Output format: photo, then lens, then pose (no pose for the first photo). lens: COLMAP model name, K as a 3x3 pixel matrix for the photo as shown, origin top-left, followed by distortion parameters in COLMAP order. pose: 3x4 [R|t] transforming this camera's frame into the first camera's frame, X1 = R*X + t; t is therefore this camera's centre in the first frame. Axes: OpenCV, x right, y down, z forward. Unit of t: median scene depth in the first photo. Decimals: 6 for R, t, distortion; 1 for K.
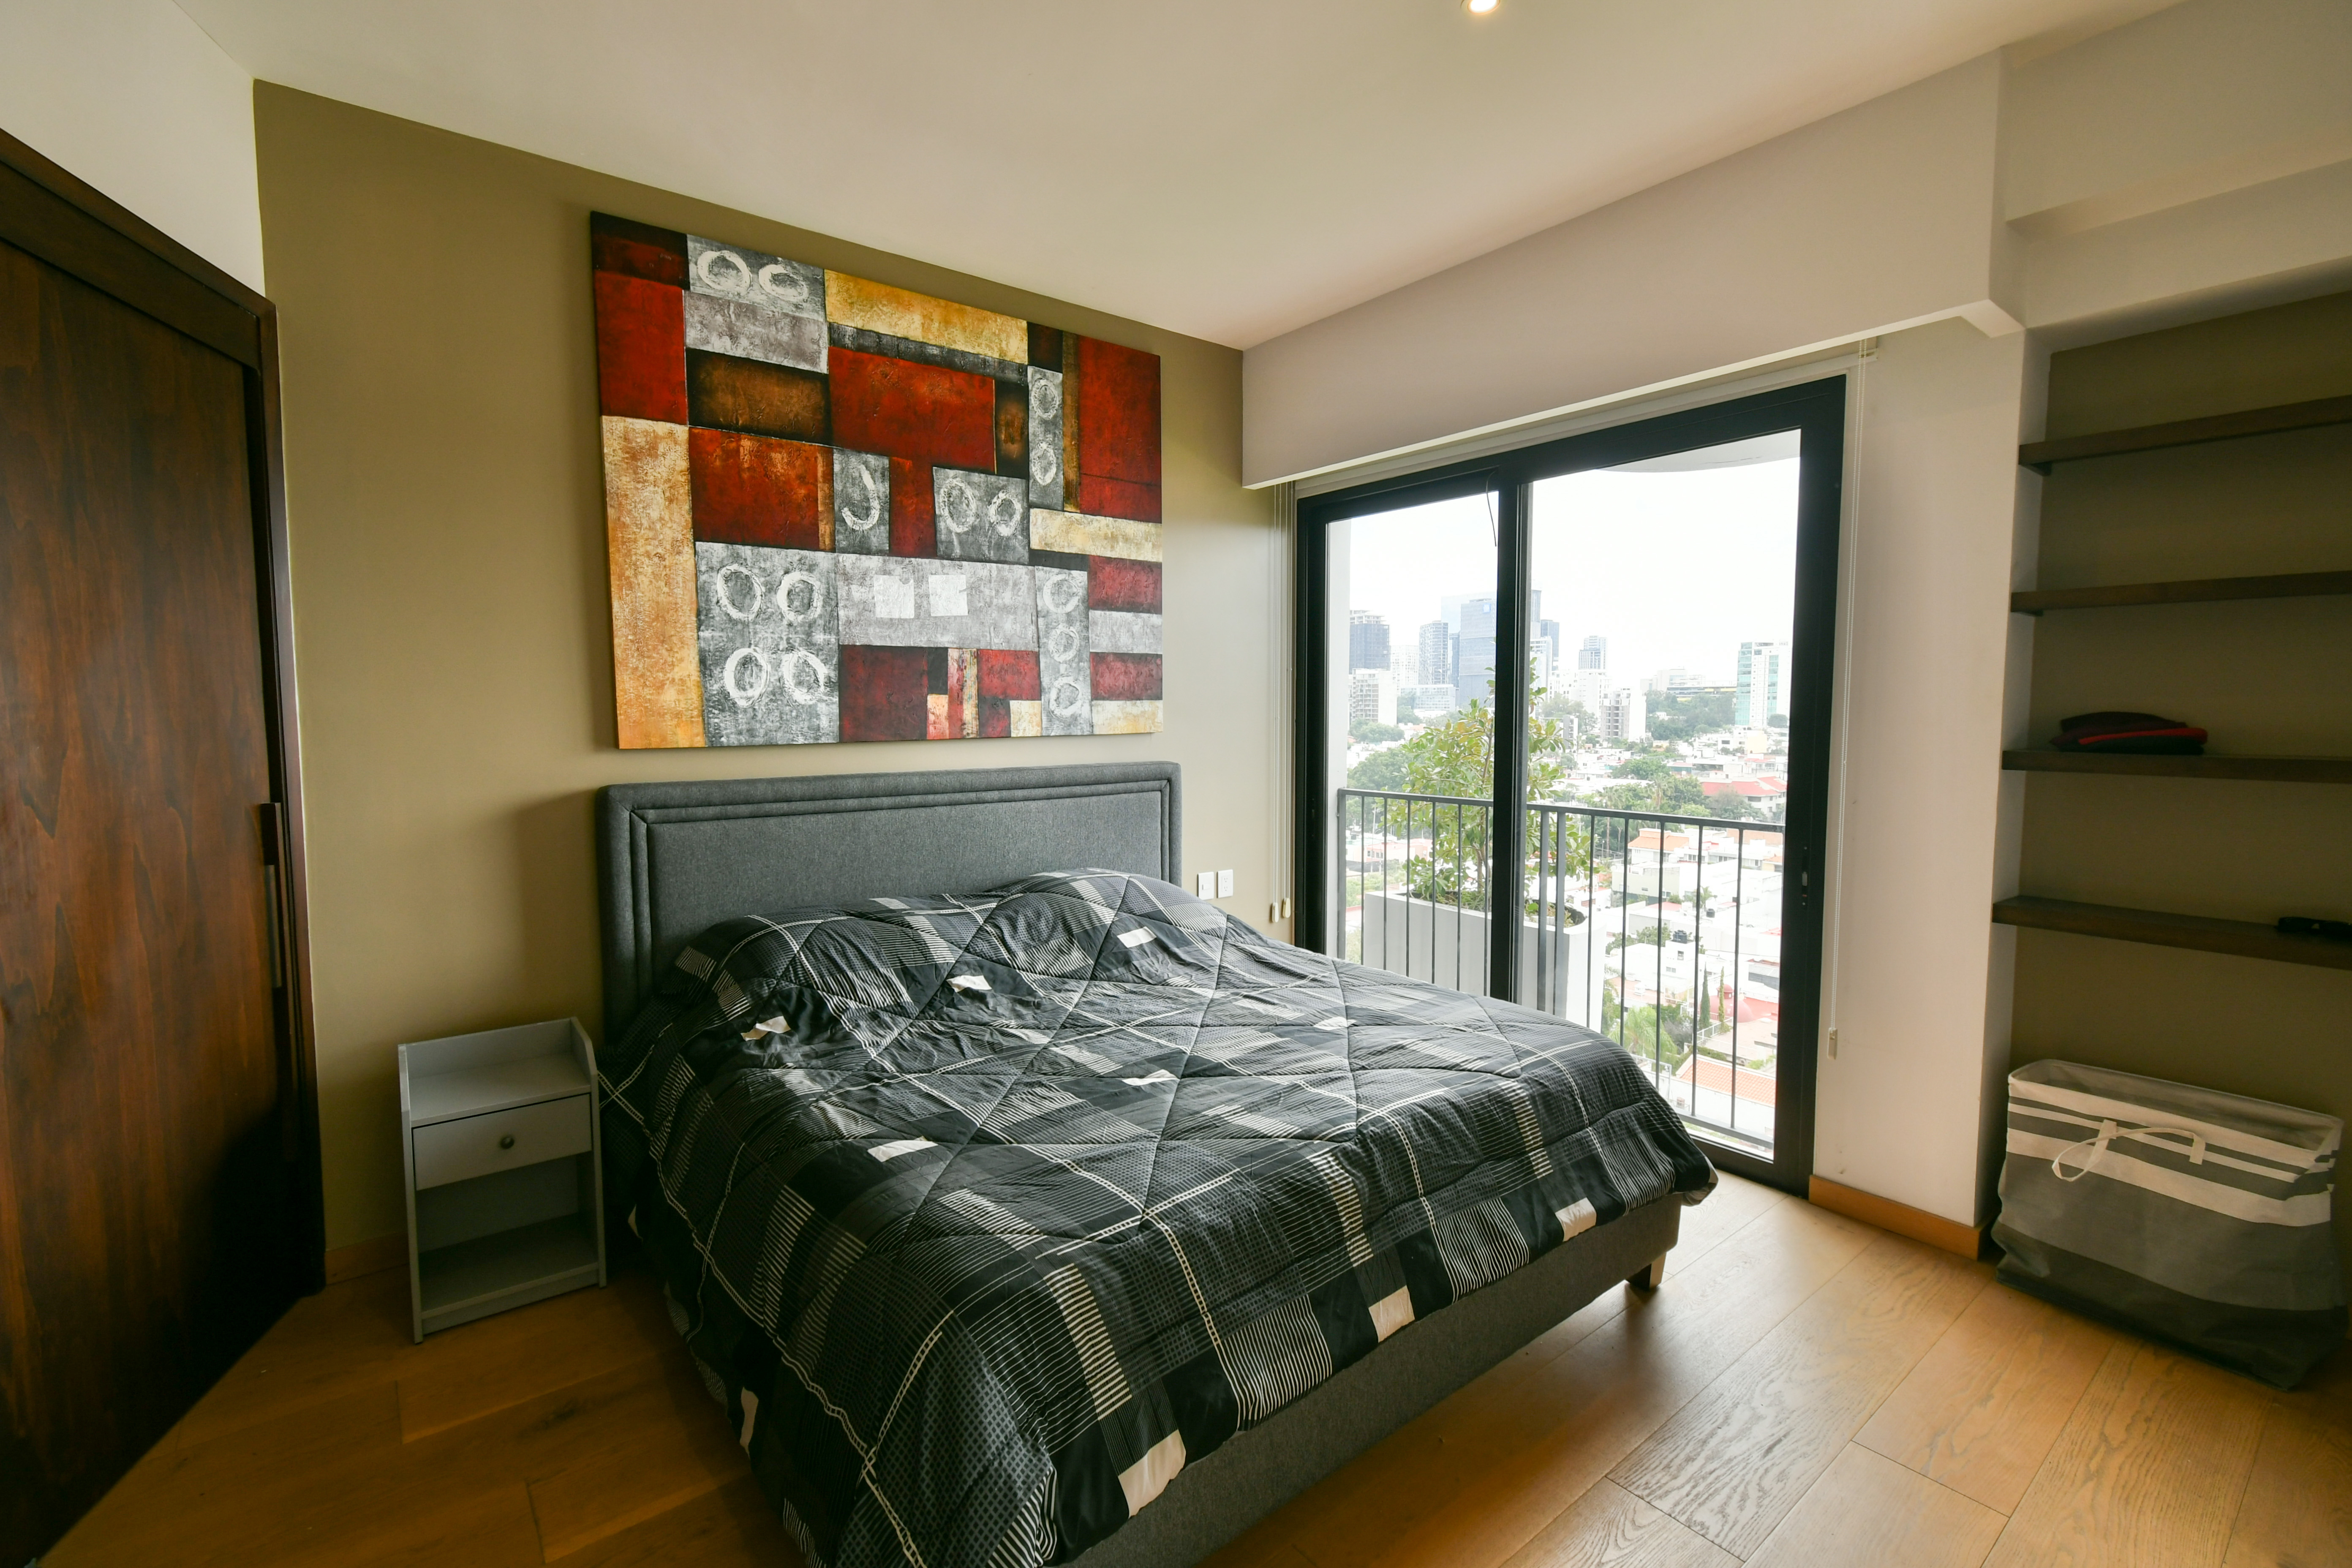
lens RADIAL K [[1038.6, 0, 1176.0], [0, 1038.6, 784.0], [0, 0, 1]] dist [0.006204, 0.000080]
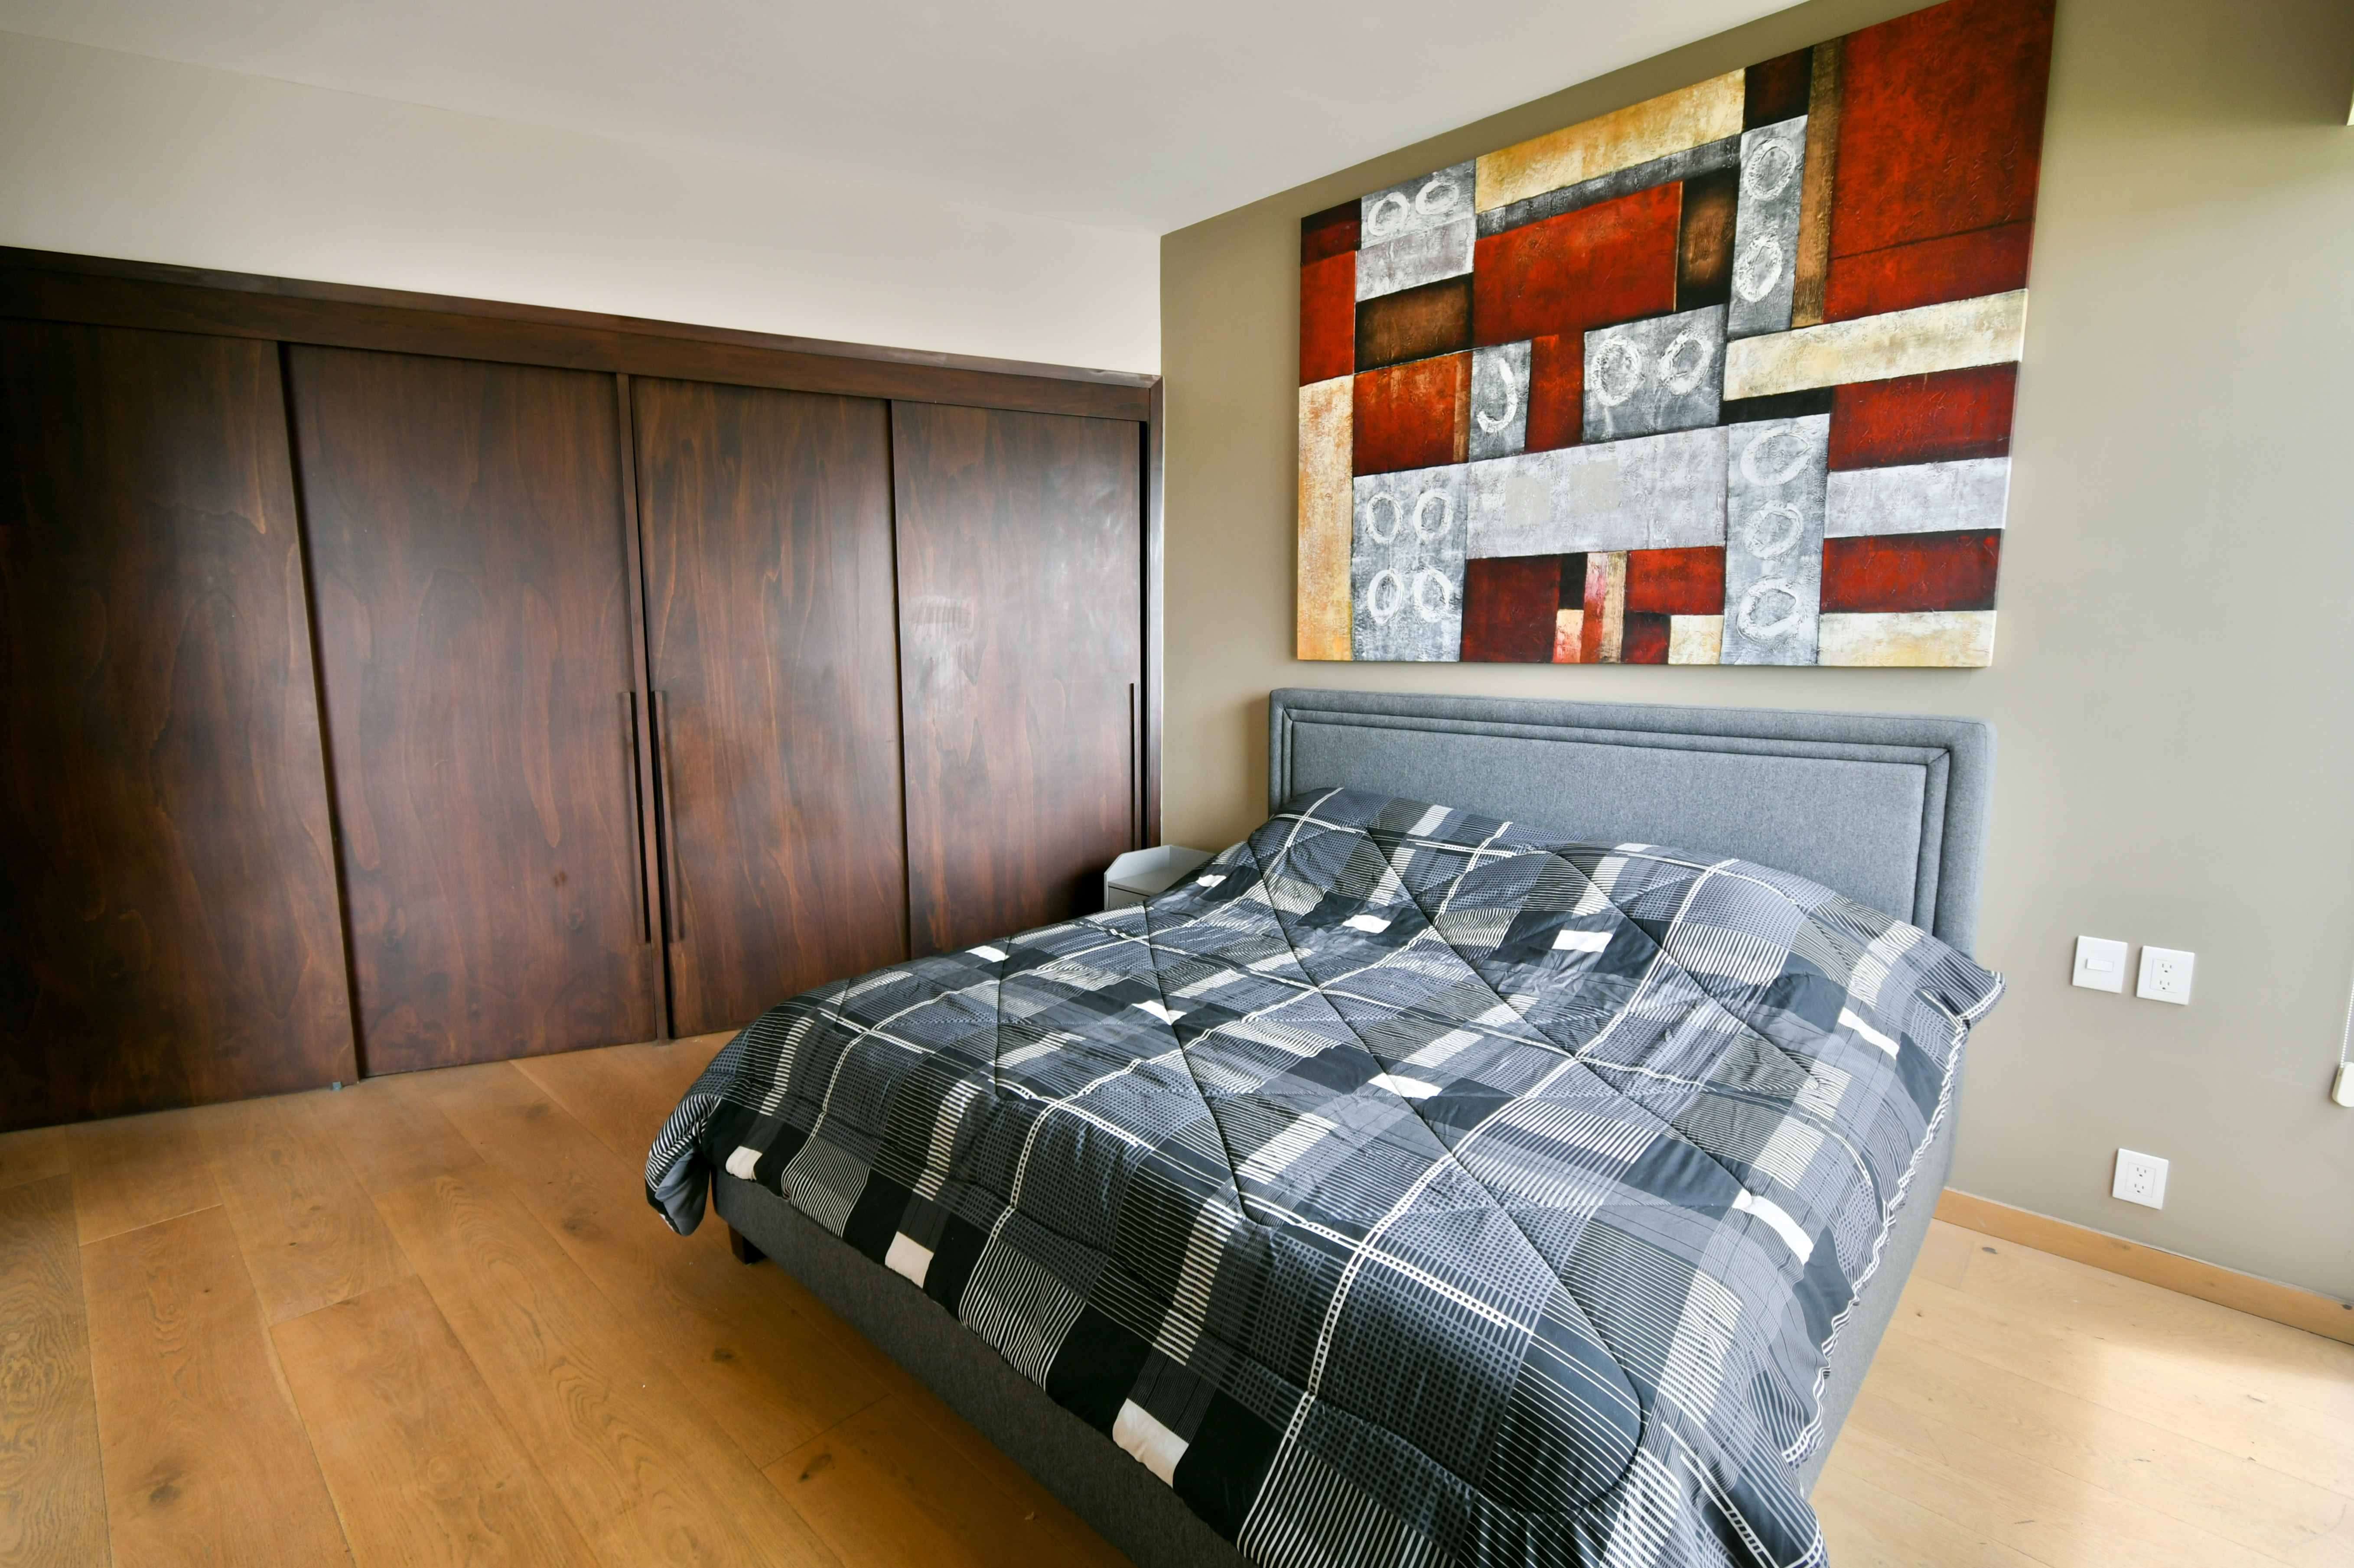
lens RADIAL K [[1066.9, 0, 1177.0], [0, 1066.9, 784.0], [0, 0, 1]] dist [0.012882, -0.005339]
pose [[0.146450, 0.139976, -0.979265, 0.631253], [-0.076281, 0.988588, 0.129900, -0.036210], [0.986273, 0.055676, 0.155456, 0.588685]]
